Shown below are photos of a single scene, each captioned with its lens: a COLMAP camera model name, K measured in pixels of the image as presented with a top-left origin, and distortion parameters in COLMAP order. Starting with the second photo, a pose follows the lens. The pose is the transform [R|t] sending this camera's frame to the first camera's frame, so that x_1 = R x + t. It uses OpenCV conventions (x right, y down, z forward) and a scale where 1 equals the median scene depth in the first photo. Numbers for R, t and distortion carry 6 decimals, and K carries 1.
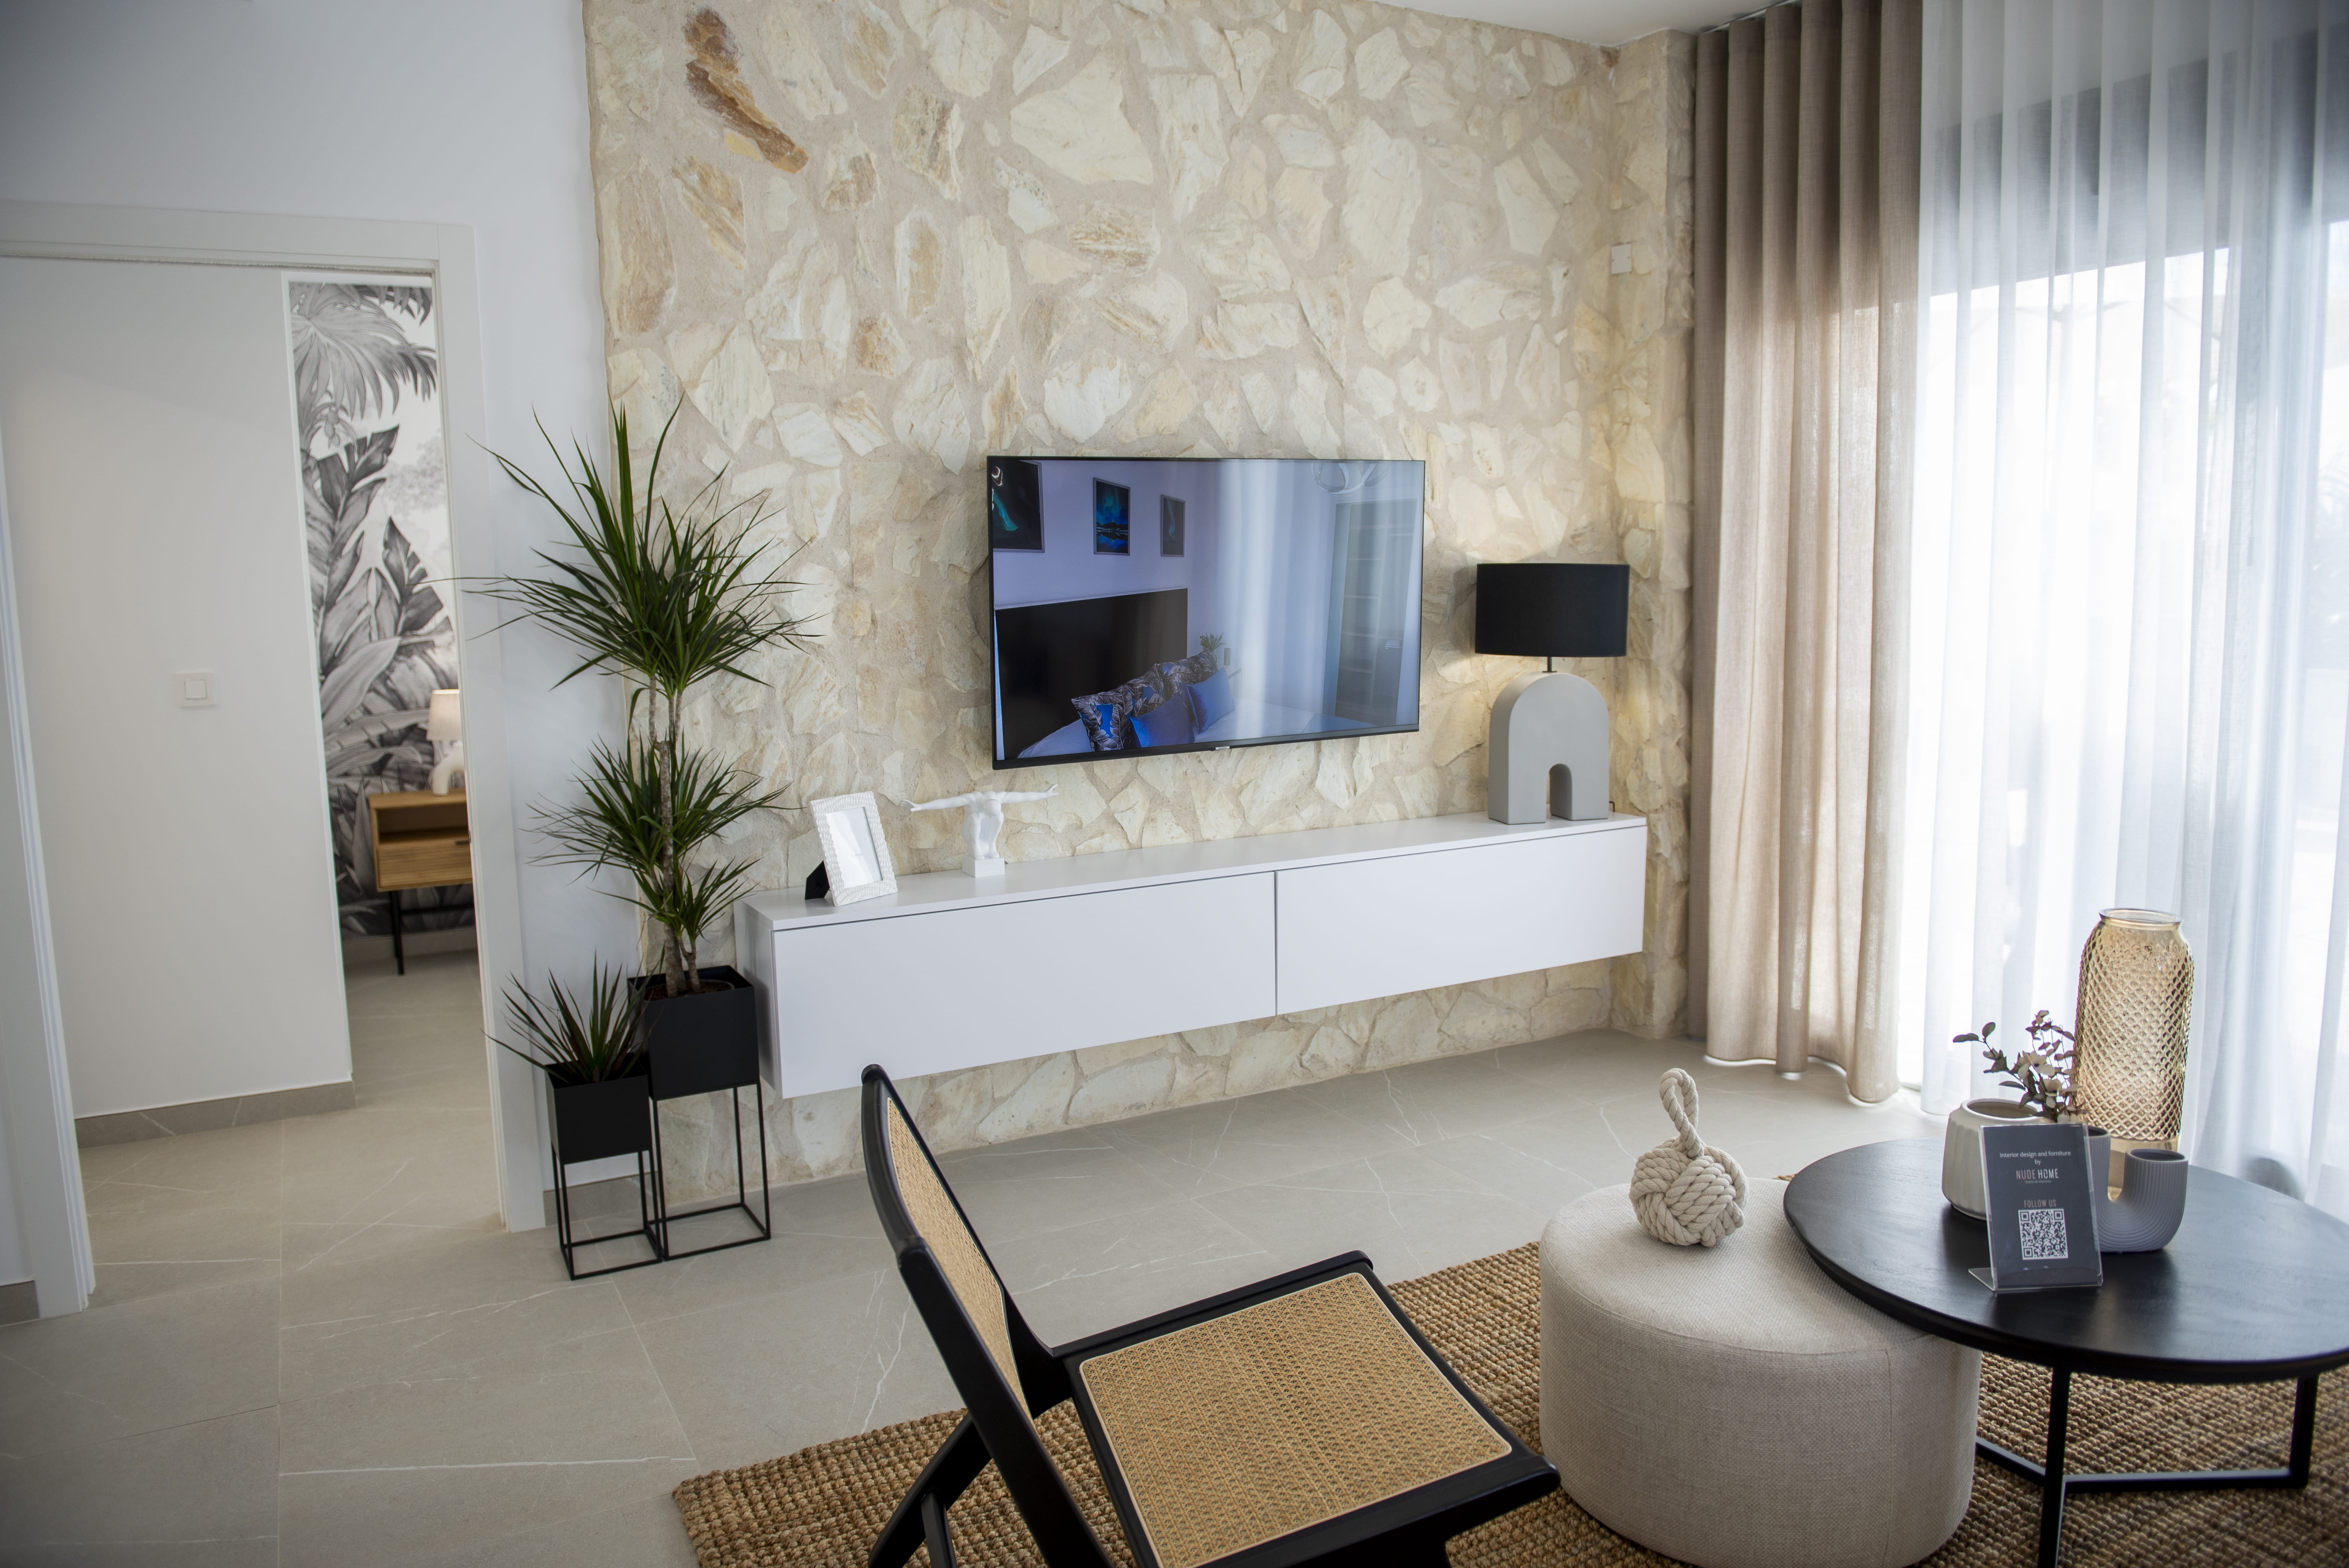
lens RADIAL K [[1648.0, 0, 1169.4], [0, 1648.0, 788.7], [0, 0, 1]] dist [-0.045926, -0.006341]
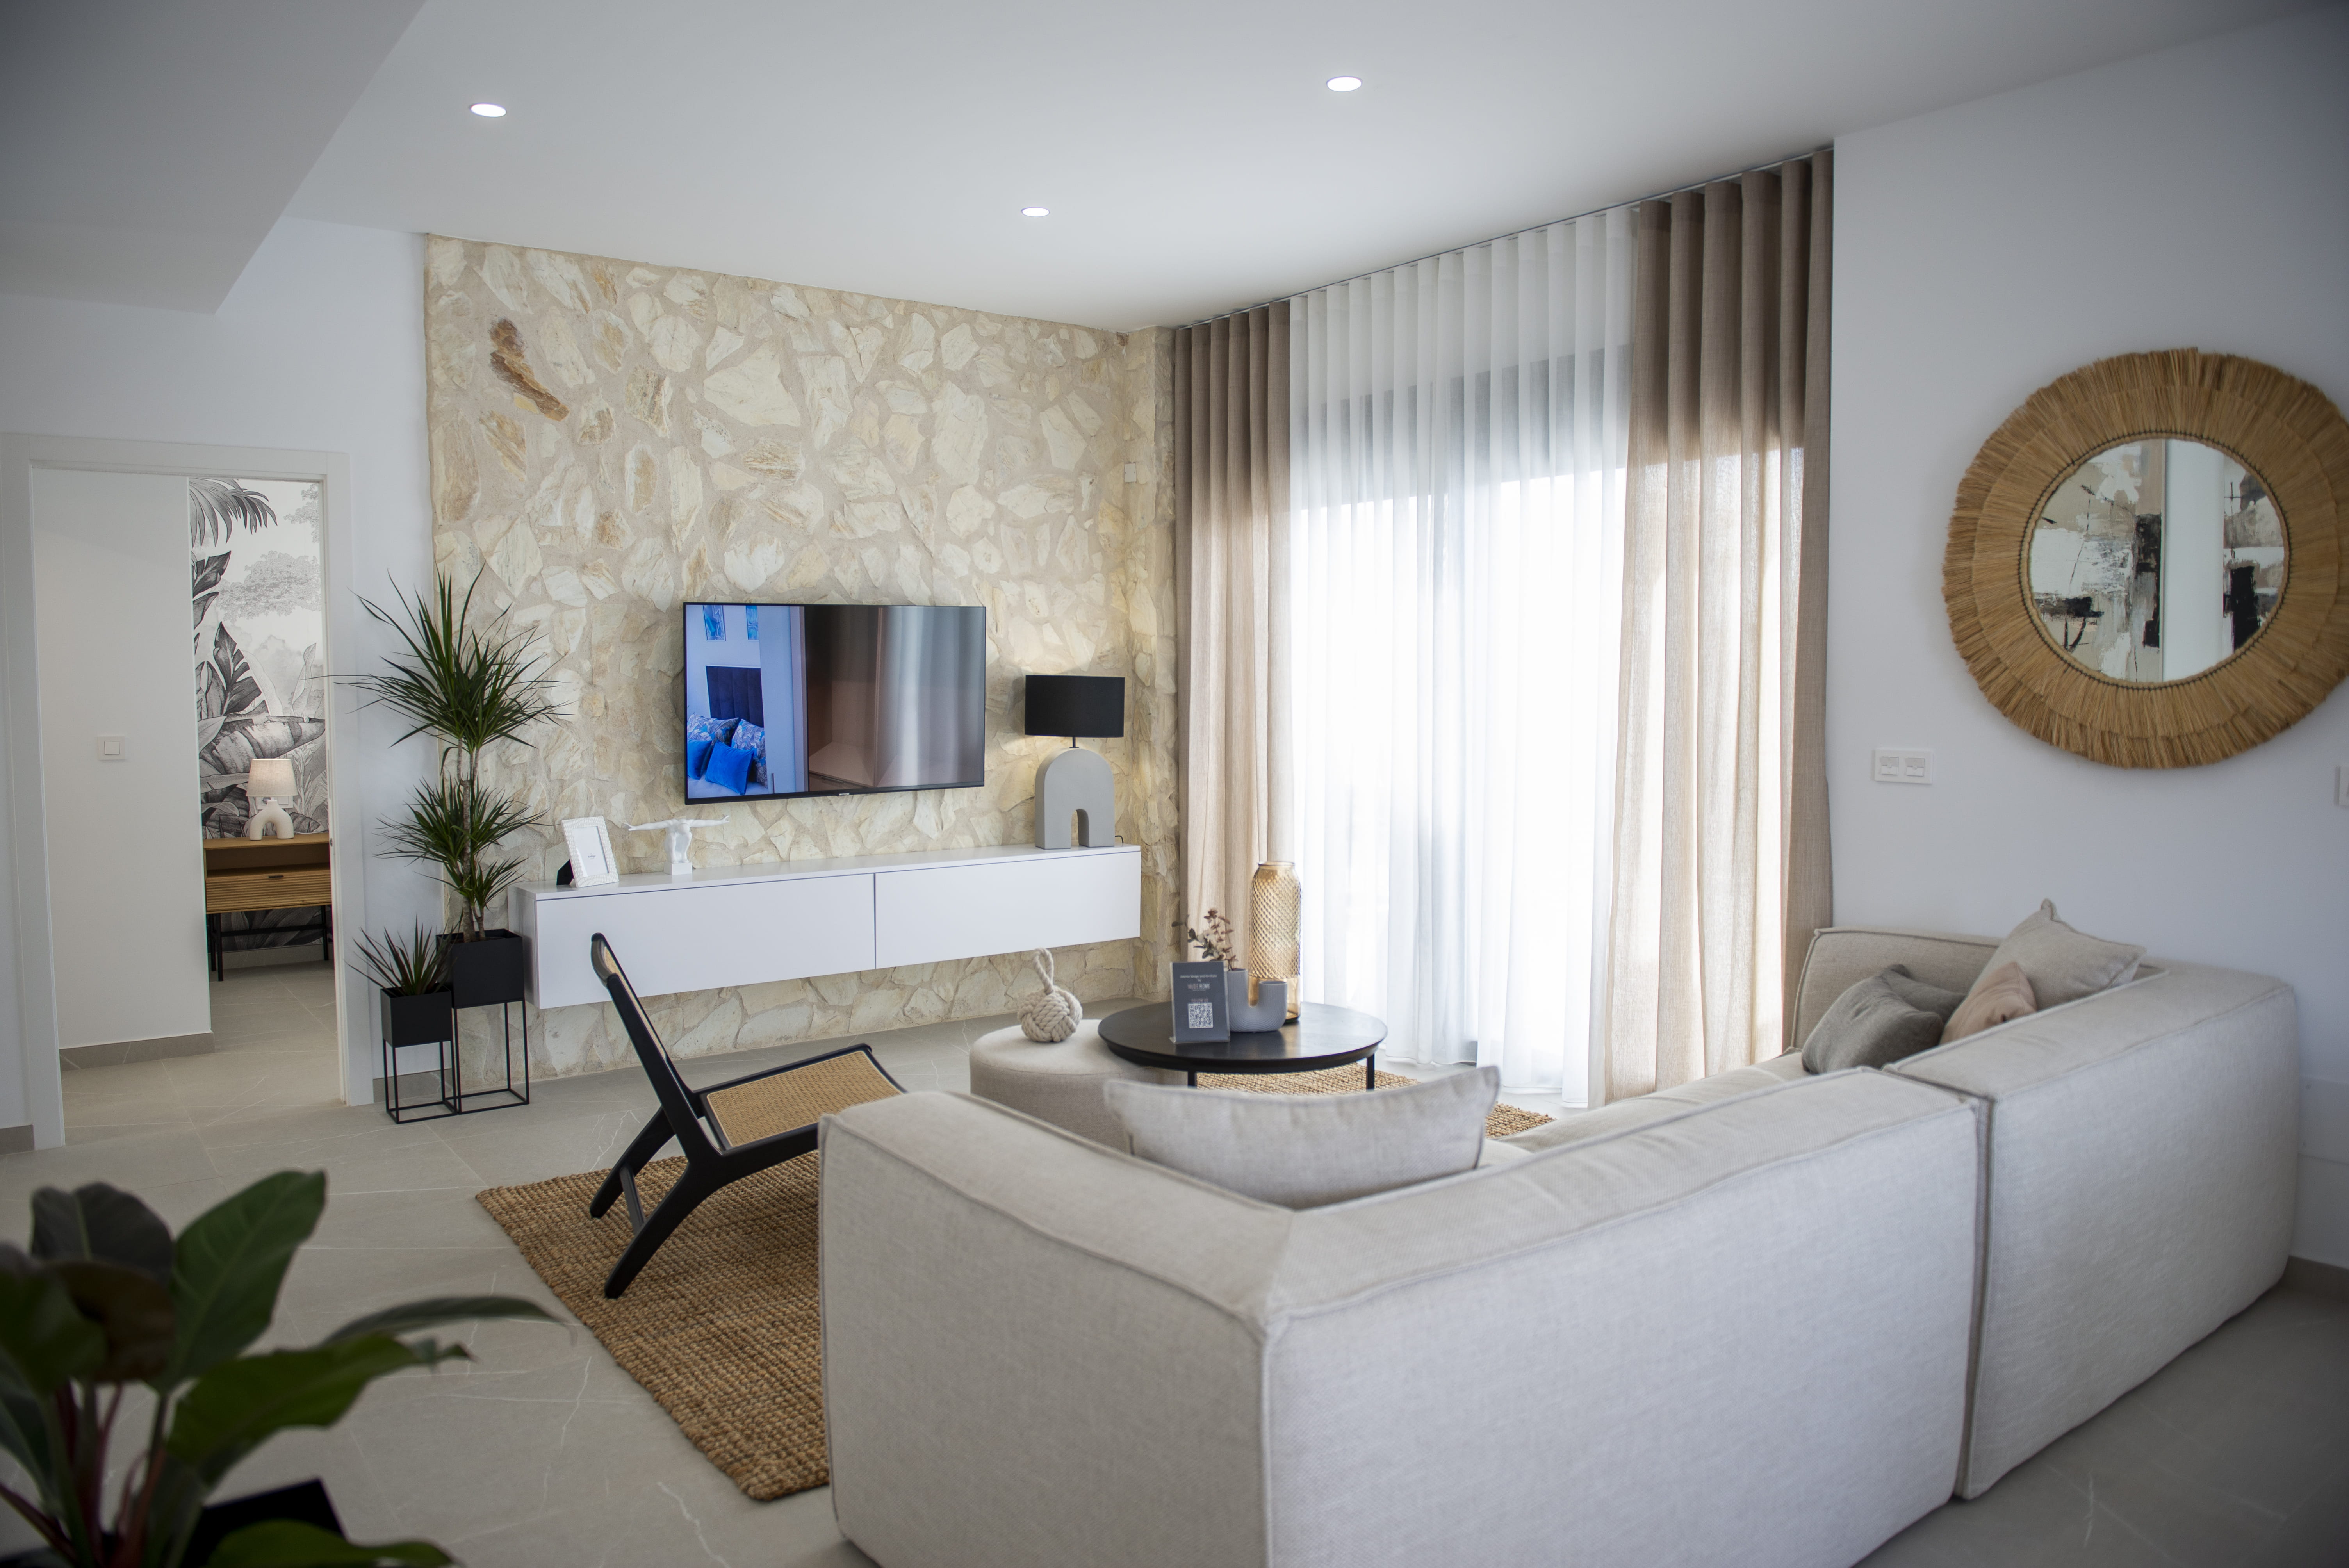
lens RADIAL K [[1648.0, 0, 1176.9], [0, 1648.0, 784.2], [0, 0, 1]] dist [-0.045926, -0.006341]
pose [[0.988311, 0.007328, 0.152274, 0.103493], [0.002351, 0.997993, -0.063285, 0.061901], [-0.152432, 0.062904, 0.986310, -0.530432]]
